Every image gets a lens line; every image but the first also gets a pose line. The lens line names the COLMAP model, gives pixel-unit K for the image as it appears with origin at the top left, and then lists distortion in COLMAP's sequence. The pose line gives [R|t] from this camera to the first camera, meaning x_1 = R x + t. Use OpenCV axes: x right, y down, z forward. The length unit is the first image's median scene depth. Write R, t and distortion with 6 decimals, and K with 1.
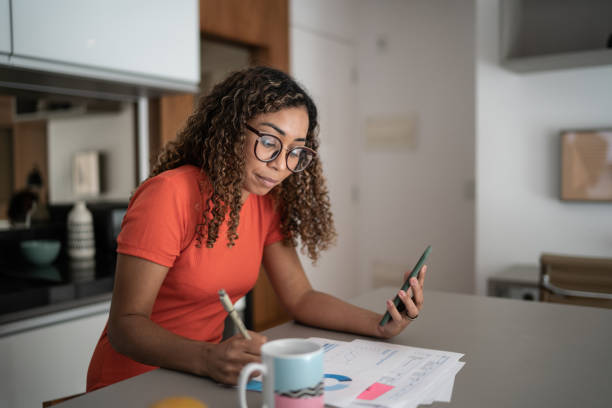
lens RADIAL K [[607.5, 0, 306.0], [0, 607.5, 204.0], [0, 0, 1]] dist [-0.135191, 0.004948]
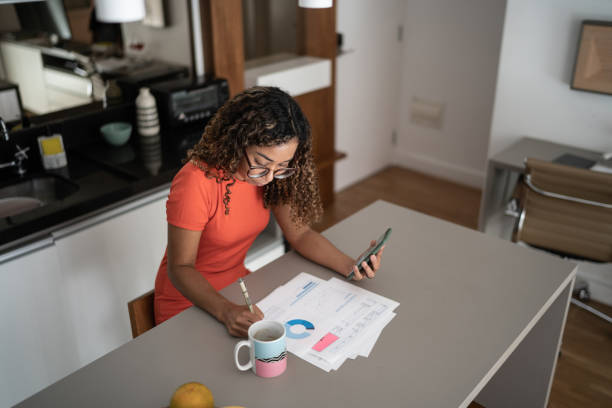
lens RADIAL K [[607.5, 0, 306.0], [0, 607.5, 204.0], [0, 0, 1]] dist [-0.135191, 0.004948]
pose [[0.990884, 0.048632, -0.125632, 0.200158], [0.008844, 0.907074, 0.420879, -0.565680], [0.134426, -0.418154, 0.898375, -0.246010]]
